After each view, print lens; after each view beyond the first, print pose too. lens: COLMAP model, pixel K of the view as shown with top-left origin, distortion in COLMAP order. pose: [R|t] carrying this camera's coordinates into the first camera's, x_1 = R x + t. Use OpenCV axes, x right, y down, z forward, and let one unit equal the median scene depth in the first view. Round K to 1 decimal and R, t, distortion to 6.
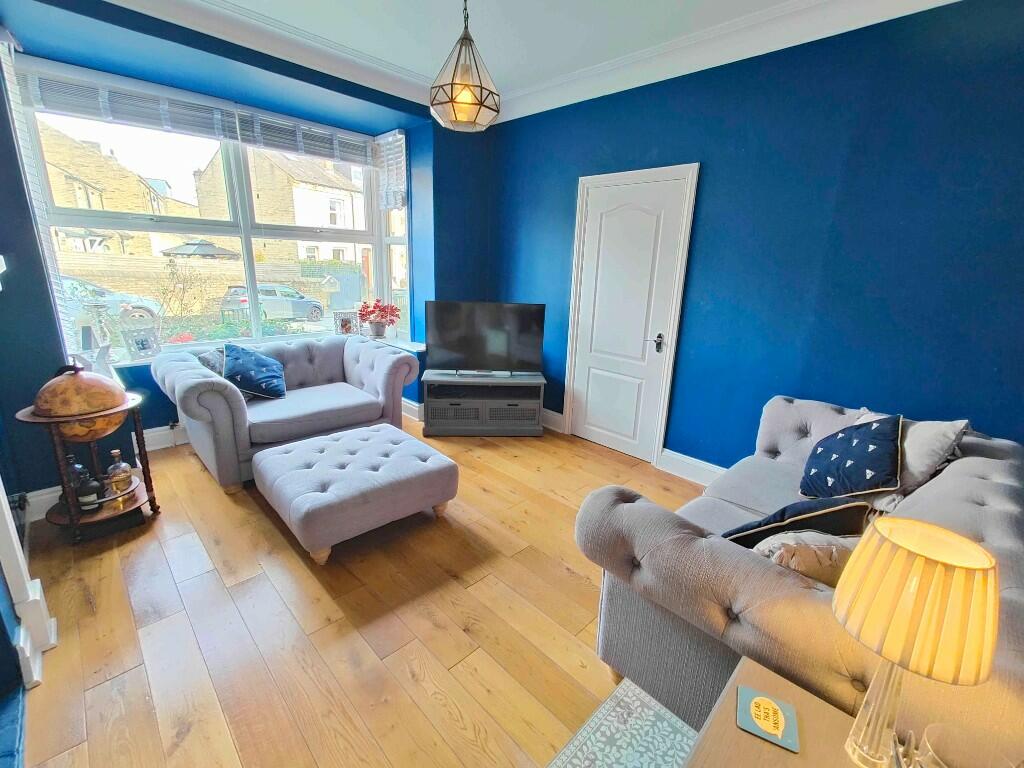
lens RADIAL K [[454.0, 0, 512.0], [0, 454.0, 384.0], [0, 0, 1]] dist [0.003029, 0.000481]
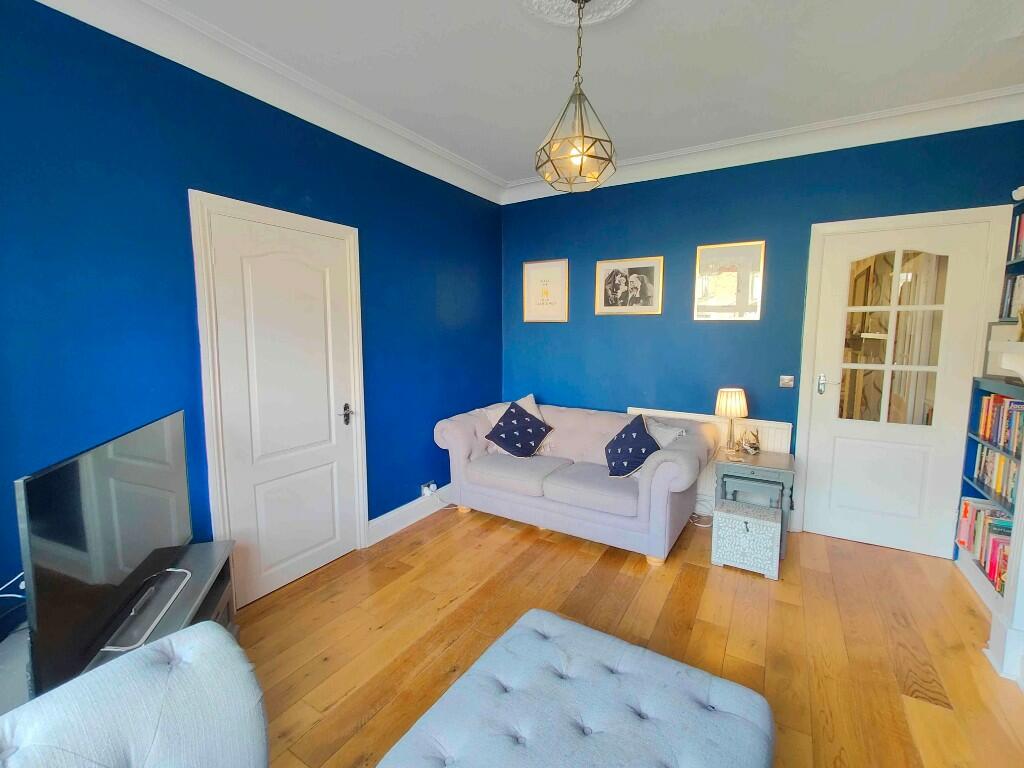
lens RADIAL K [[454.0, 0, 512.0], [0, 454.0, 384.0], [0, 0, 1]] dist [0.003029, 0.000481]
pose [[-0.258041, -0.164210, 0.952077, -0.591906], [0.236408, 0.944760, 0.227022, -0.269584], [-0.936764, 0.283659, -0.204966, 0.852623]]
